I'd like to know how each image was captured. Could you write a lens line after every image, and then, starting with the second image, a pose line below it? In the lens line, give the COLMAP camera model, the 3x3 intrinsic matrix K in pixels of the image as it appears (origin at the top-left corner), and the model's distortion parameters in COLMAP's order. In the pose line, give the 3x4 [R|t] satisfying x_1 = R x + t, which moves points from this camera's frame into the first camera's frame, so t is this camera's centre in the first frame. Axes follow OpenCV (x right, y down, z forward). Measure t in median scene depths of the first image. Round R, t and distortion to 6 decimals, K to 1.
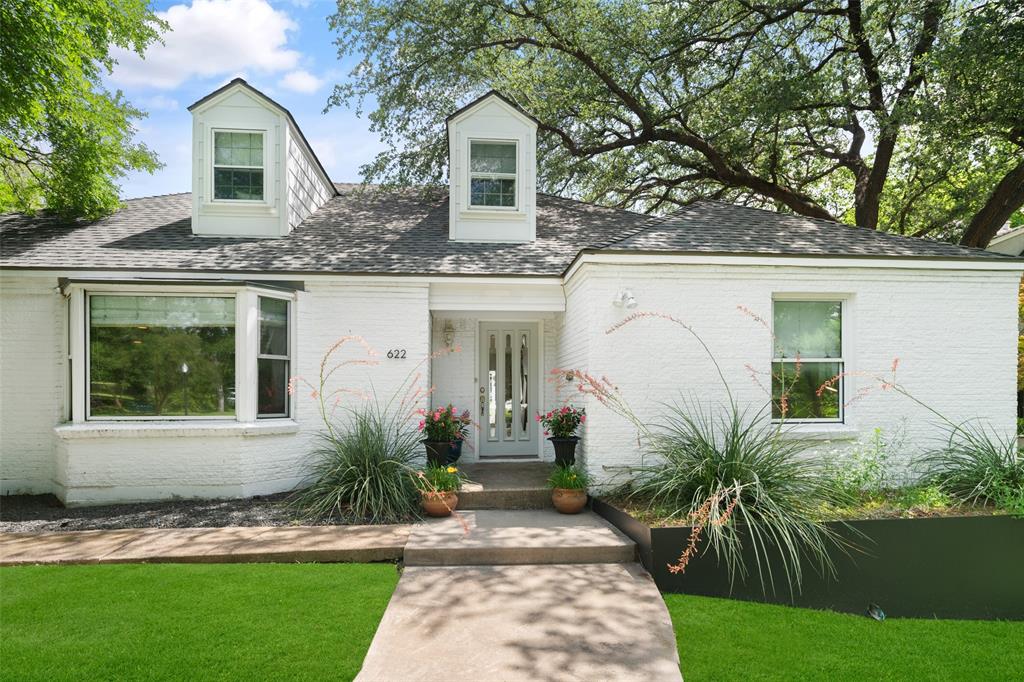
lens RADIAL K [[484.6, 0, 502.4], [0, 484.6, 393.7], [0, 0, 1]] dist [-0.000652, -0.000218]
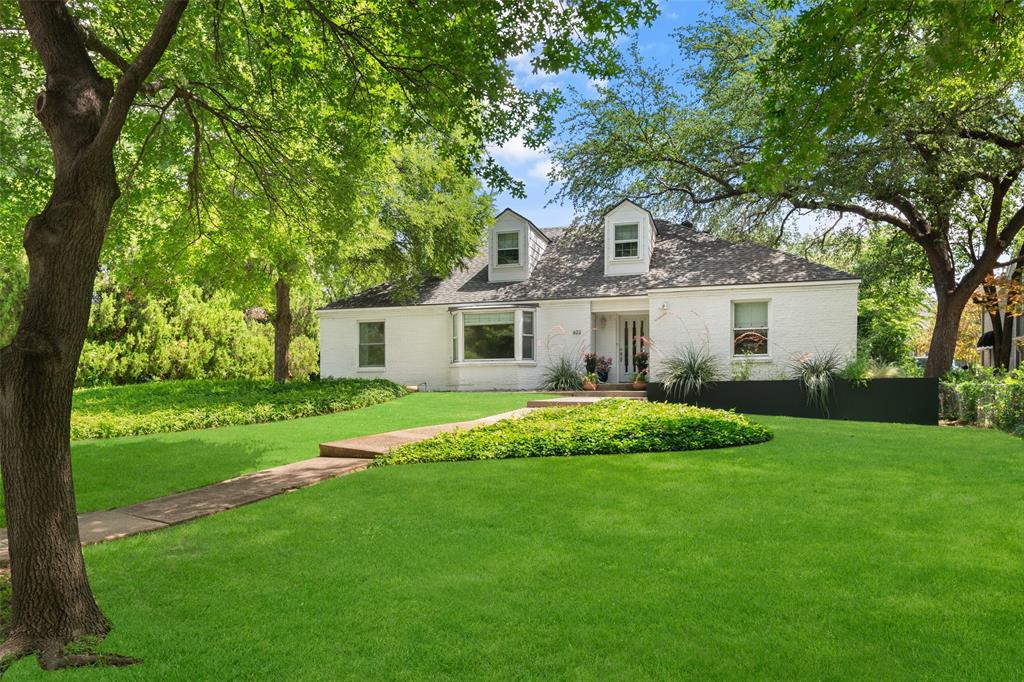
lens RADIAL K [[763.2, 0, 510.2], [0, 763.2, 360.0], [0, 0, 1]] dist [-0.002012, 0.000070]
pose [[0.931299, -0.021742, -0.363607, 0.828404], [0.002756, 0.998609, -0.052652, 0.247669], [0.364246, 0.048033, 0.930063, -2.567142]]
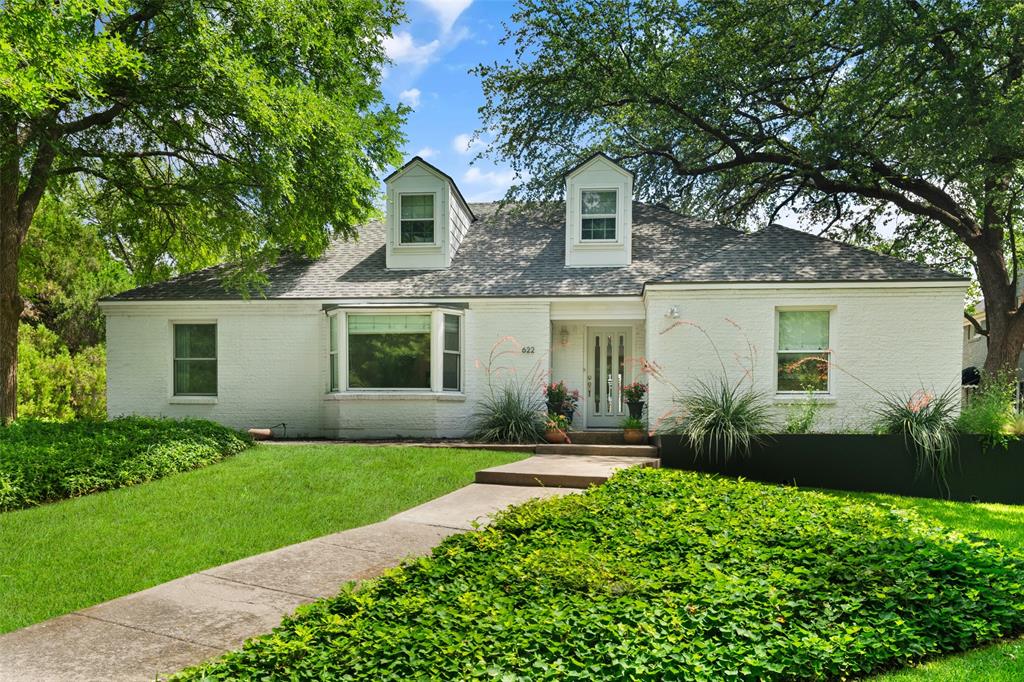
lens RADIAL K [[756.7, 0, 535.5], [0, 756.7, 431.4], [0, 0, 1]] dist [-0.001647, 0.001174]
pose [[0.984882, 0.010903, -0.172885, 0.216797], [-0.010143, 0.999935, 0.005278, 0.161595], [0.172931, -0.003445, 0.984928, -1.335853]]
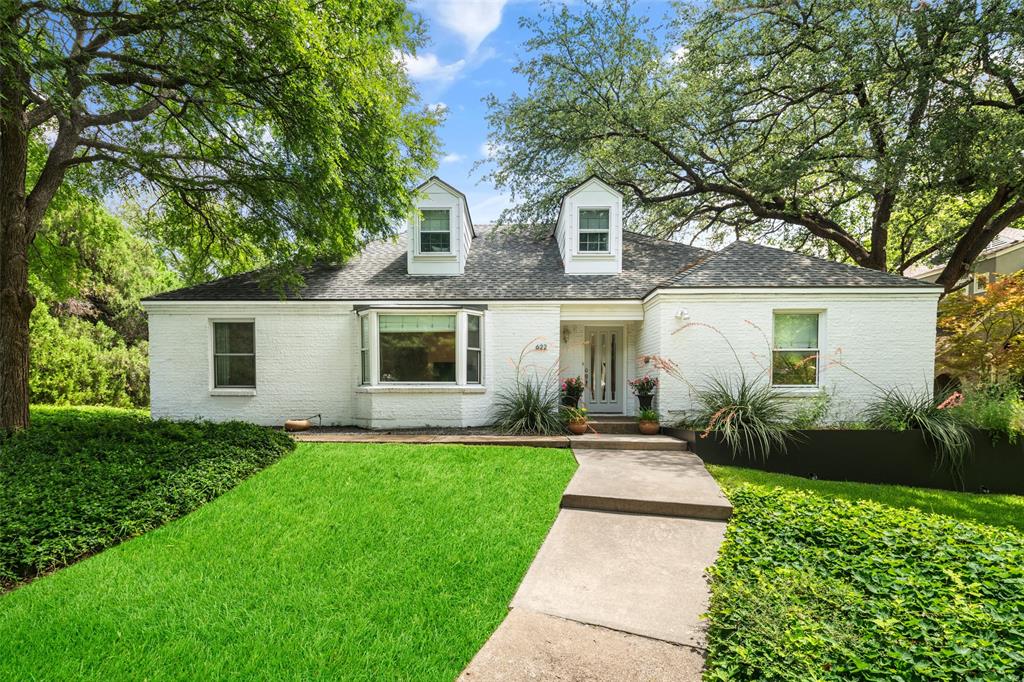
lens RADIAL K [[484.6, 0, 502.4], [0, 484.6, 393.7], [0, 0, 1]] dist [-0.000652, -0.000218]
pose [[0.994884, 0.005757, -0.100861, -0.188469], [-0.004747, 0.999936, 0.010248, 0.065413], [0.100913, -0.009717, 0.994848, -0.707796]]
